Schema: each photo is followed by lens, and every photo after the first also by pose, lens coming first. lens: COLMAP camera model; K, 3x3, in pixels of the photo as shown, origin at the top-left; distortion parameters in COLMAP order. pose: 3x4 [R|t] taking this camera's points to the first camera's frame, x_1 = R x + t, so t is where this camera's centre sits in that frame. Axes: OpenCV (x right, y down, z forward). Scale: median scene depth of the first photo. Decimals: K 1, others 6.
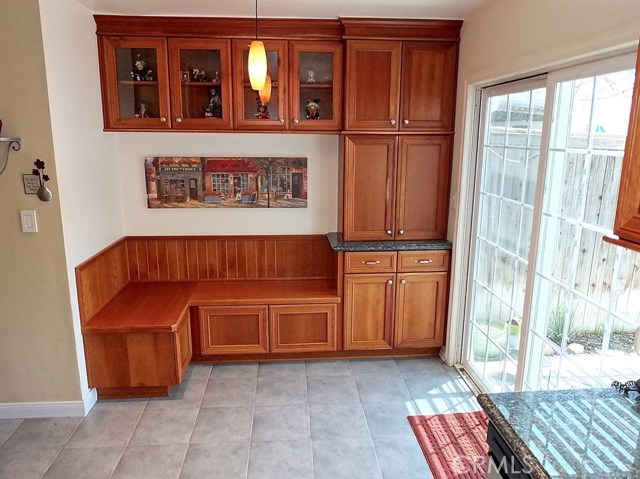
lens RADIAL K [[440.3, 0, 314.4], [0, 440.3, 239.8], [0, 0, 1]] dist [-0.040323, 0.017188]
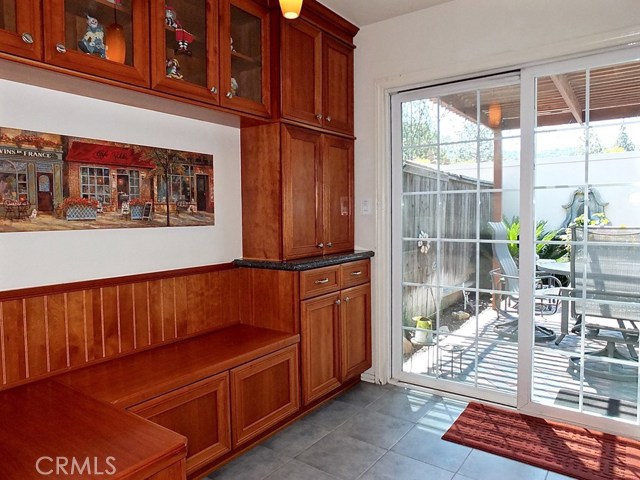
lens RADIAL K [[440.3, 0, 317.0], [0, 440.3, 236.8], [0, 0, 1]] dist [-0.040323, 0.017188]
pose [[0.653717, -0.054560, 0.754770, -0.455179], [0.184955, 0.978668, -0.089448, 0.040109], [-0.733789, 0.198072, 0.649863, 0.438100]]
